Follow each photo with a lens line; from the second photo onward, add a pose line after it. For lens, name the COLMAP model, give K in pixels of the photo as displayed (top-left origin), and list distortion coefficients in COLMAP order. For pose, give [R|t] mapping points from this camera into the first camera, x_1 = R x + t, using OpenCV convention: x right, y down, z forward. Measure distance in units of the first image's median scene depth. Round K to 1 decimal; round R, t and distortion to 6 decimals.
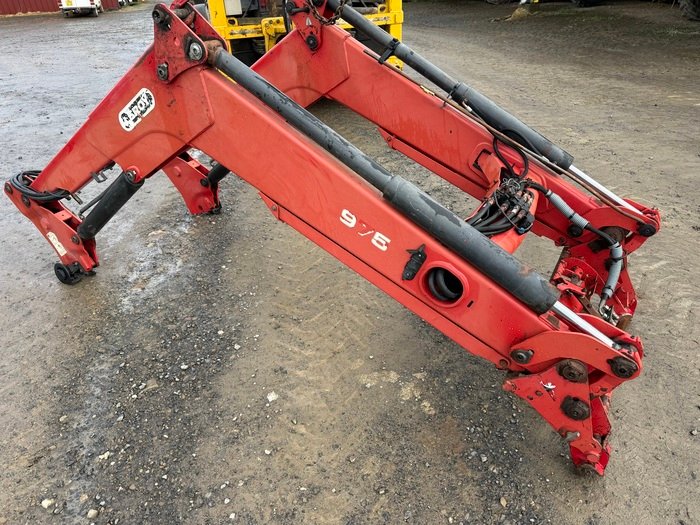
lens RADIAL K [[493.9, 0, 349.4], [0, 493.9, 263.3], [0, 0, 1]] dist [0.039342, -0.046384]
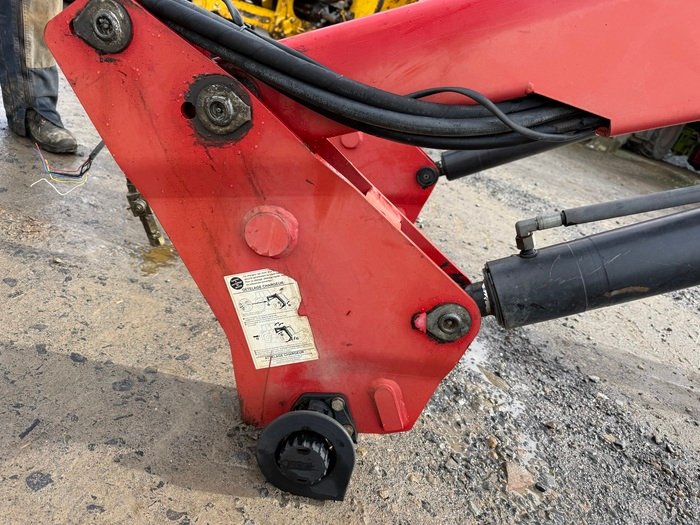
lens RADIAL K [[493.9, 0, 347.5], [0, 493.9, 262.6], [0, 0, 1]] dist [0.039342, -0.046384]
pose [[0.862075, 0.121180, 0.492079, -0.927163], [-0.096110, 0.992463, -0.076029, -0.071350], [-0.497583, 0.018249, 0.867224, 1.062324]]
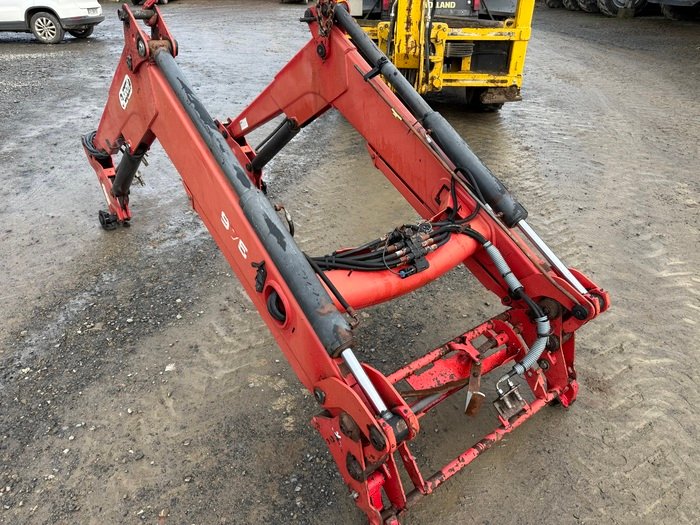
lens RADIAL K [[493.9, 0, 351.3], [0, 493.9, 263.6], [0, 0, 1]] dist [0.039342, -0.046384]
pose [[0.925427, 0.239120, -0.293950, 0.466357], [-0.238775, 0.970346, 0.037627, -0.086150], [0.294231, 0.035367, 0.955080, 0.062307]]
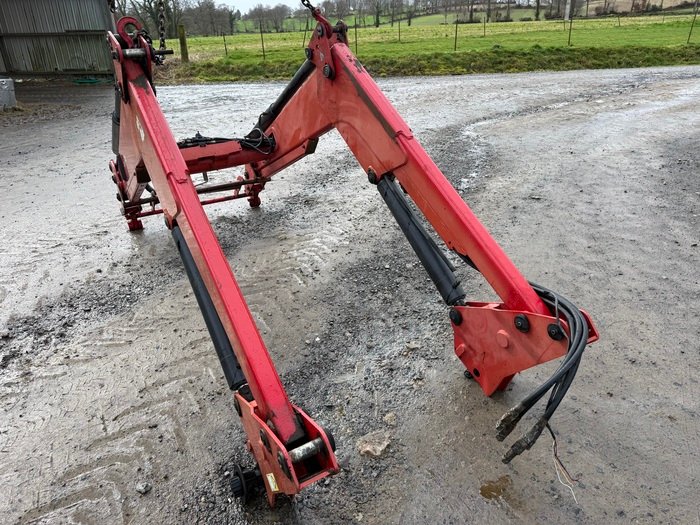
lens RADIAL K [[493.9, 0, 352.1], [0, 493.9, 259.1], [0, 0, 1]] dist [0.039342, -0.046384]
pose [[-0.872150, -0.152843, 0.464751, -0.956991], [0.304472, 0.574002, 0.760144, -0.979770], [-0.382951, 0.804463, -0.454079, 1.776615]]
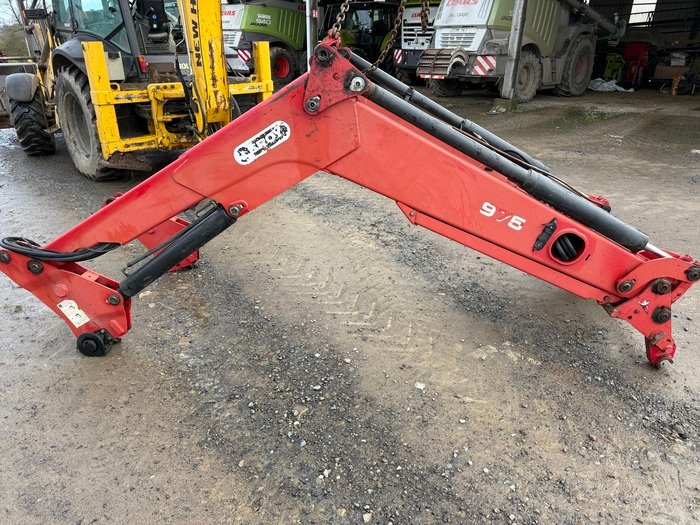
lens RADIAL K [[493.9, 0, 350.4], [0, 493.9, 260.3], [0, 0, 1]] dist [0.039342, -0.046384]
pose [[0.892465, -0.138789, 0.429237, -0.709527], [0.200083, 0.974570, -0.100894, 0.074592], [-0.404319, 0.175928, 0.897539, 0.023211]]
